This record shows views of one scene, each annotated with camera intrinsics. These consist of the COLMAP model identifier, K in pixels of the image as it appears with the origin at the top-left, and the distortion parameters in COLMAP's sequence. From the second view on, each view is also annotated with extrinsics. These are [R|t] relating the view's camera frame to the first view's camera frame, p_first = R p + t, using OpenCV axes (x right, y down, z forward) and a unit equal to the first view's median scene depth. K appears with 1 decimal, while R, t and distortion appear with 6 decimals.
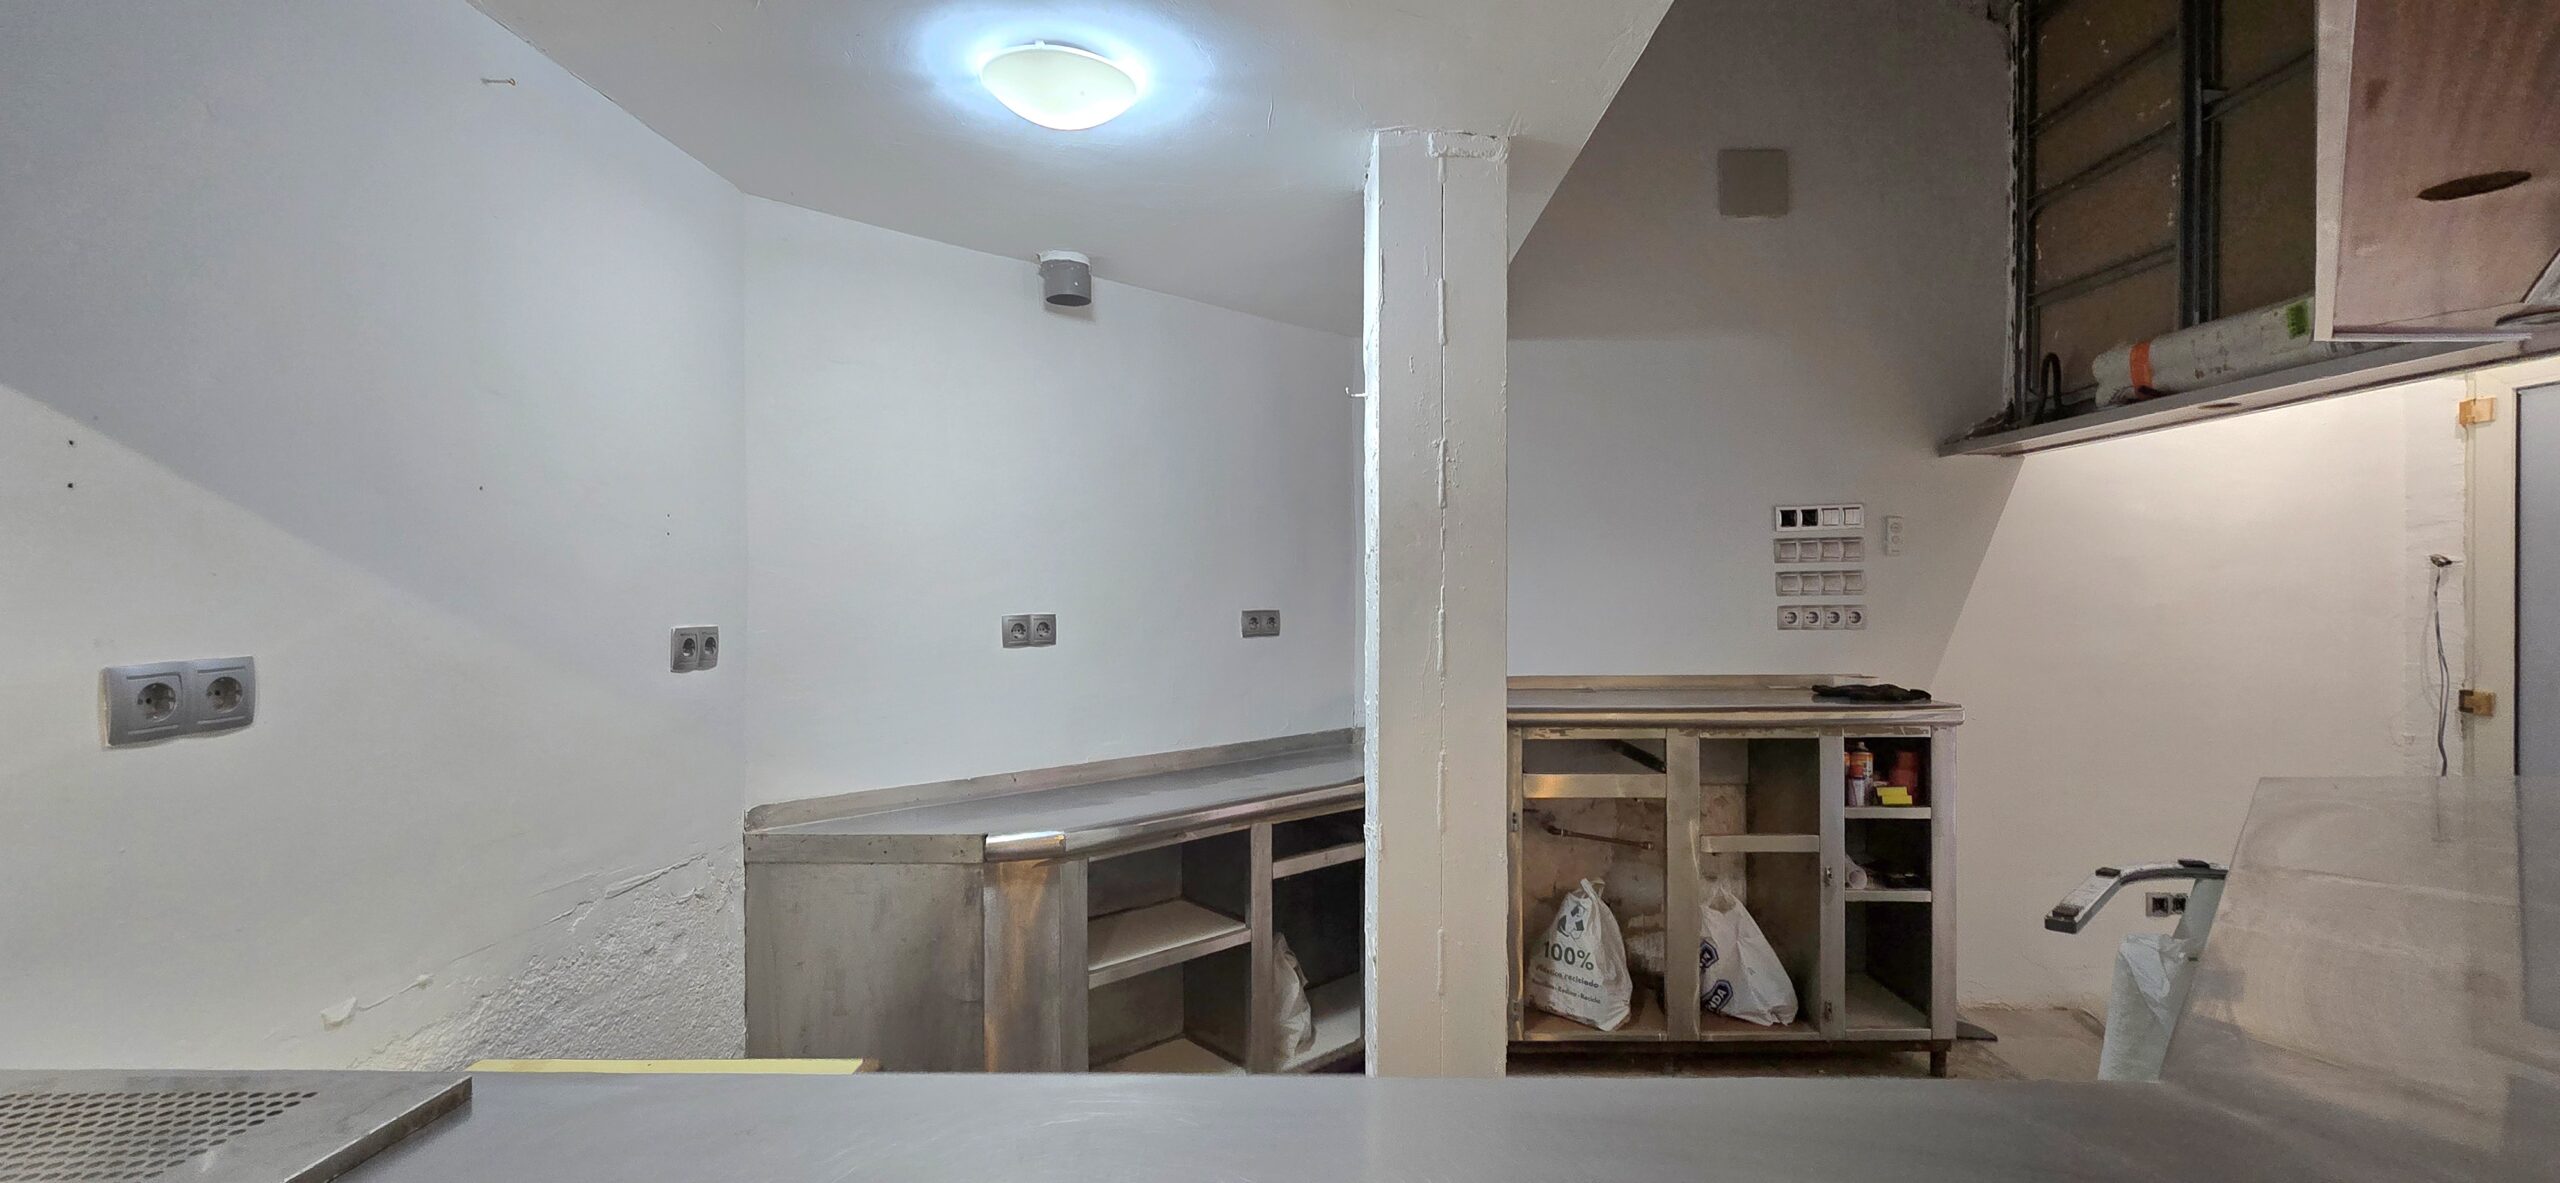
lens RADIAL K [[1057.6, 0, 1280.0], [0, 1057.6, 591.5], [0, 0, 1]] dist [-0.003549, -0.000286]
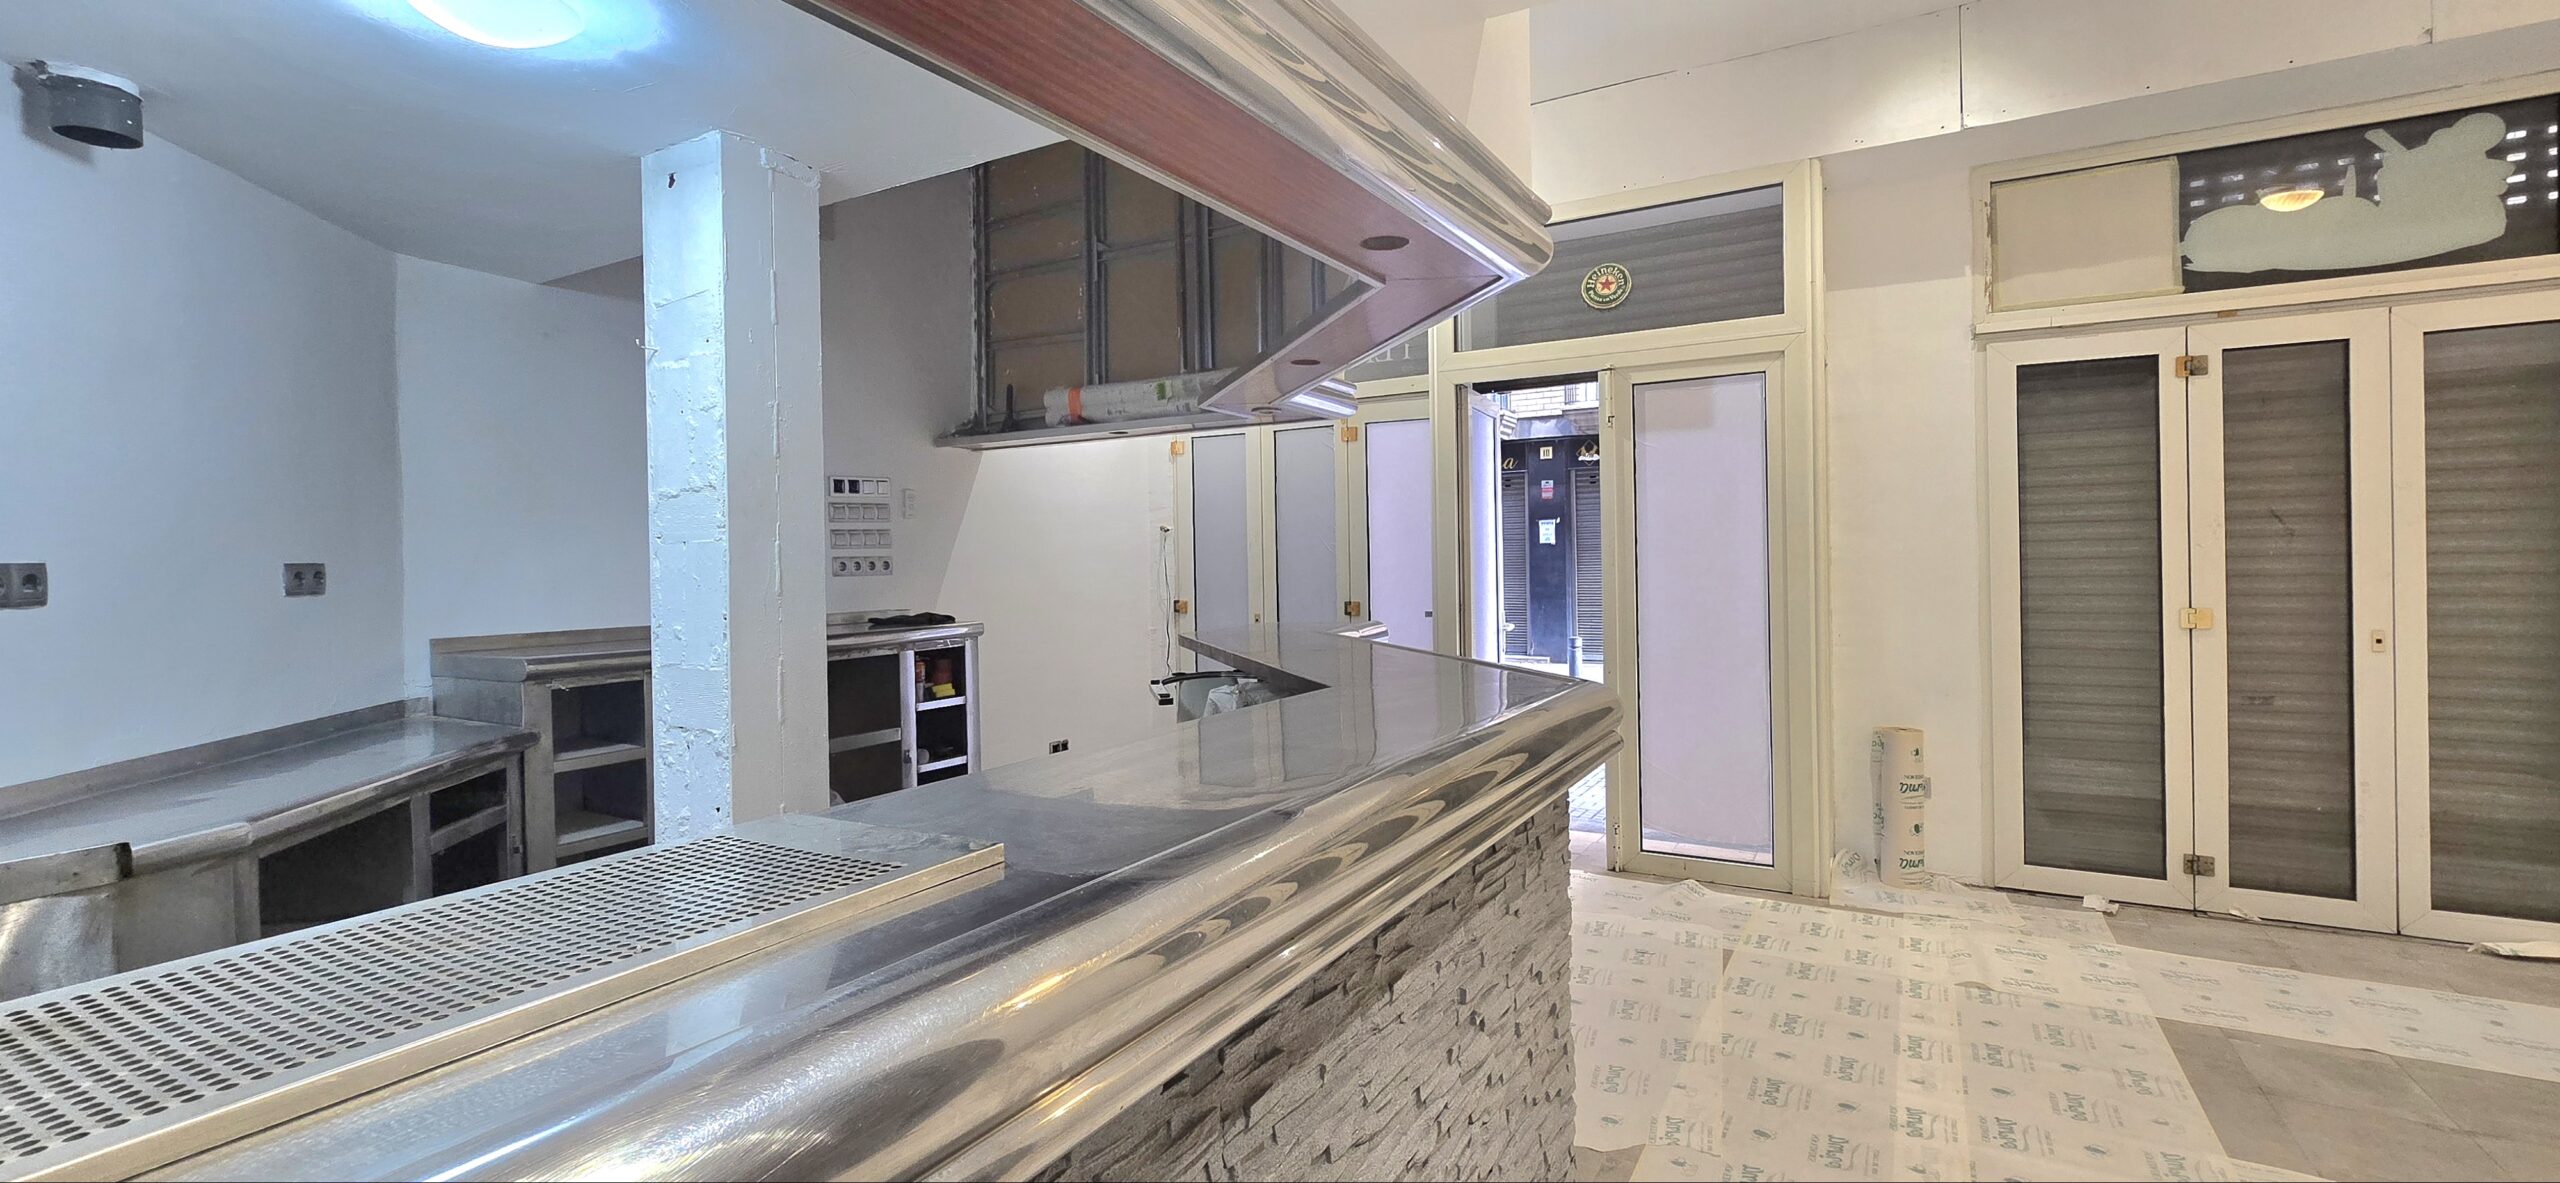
lens RADIAL K [[1078.5, 0, 1269.4], [0, 1078.5, 556.9], [0, 0, 1]] dist [0.000272, -0.000014]
pose [[0.499065, -0.002433, 0.866561, -0.409812], [0.016989, 0.999831, -0.006977, 0.034645], [-0.866398, 0.018204, 0.499022, -0.071904]]
